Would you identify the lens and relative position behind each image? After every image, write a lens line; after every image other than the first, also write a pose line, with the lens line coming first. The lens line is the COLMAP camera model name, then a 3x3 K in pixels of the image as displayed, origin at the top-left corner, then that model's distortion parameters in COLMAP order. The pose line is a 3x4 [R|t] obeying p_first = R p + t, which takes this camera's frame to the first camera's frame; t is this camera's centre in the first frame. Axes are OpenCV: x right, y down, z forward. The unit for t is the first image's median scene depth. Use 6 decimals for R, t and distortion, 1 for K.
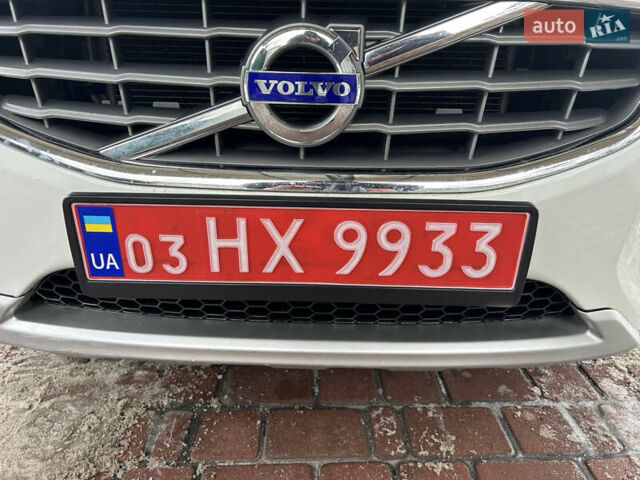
lens RADIAL K [[456.4, 0, 320.0], [0, 456.4, 221.7], [0, 0, 1]] dist [0.058137, -0.069603]
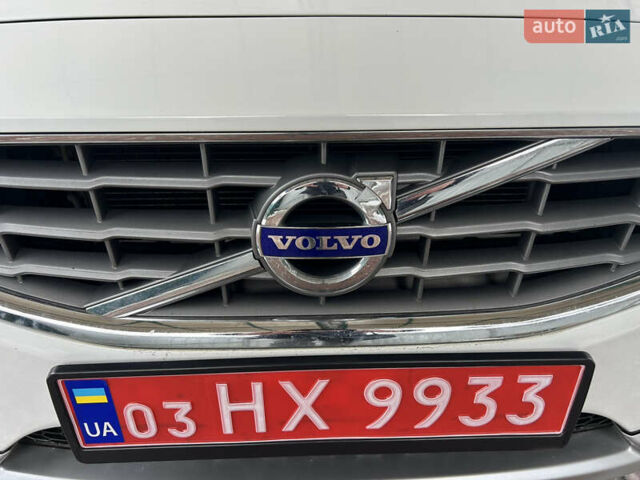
lens RADIAL K [[456.4, 0, 320.0], [0, 456.4, 221.7], [0, 0, 1]] dist [0.058137, -0.069603]
pose [[0.998524, -0.041590, 0.034923, -0.070705], [0.039308, 0.997198, 0.063649, -0.359814], [-0.037472, -0.062182, 0.997361, 0.145843]]
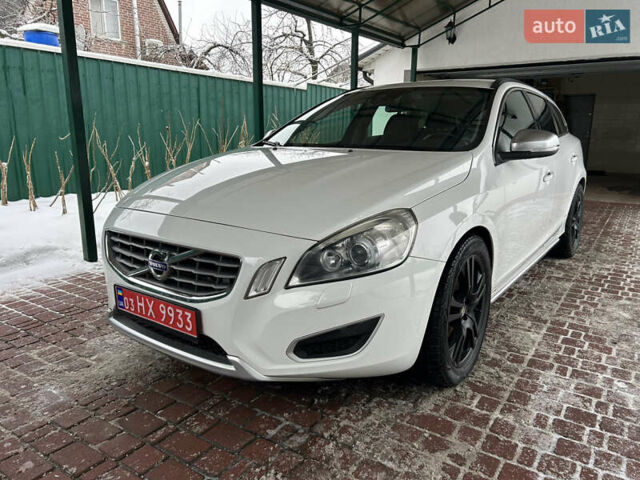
lens RADIAL K [[456.4, 0, 320.0], [0, 456.4, 221.7], [0, 0, 1]] dist [0.058137, -0.069603]
pose [[0.824022, 0.087576, -0.559749, 2.865449], [-0.199376, 0.969609, -0.141805, -0.343126], [0.530318, 0.228451, 0.816439, -1.292716]]
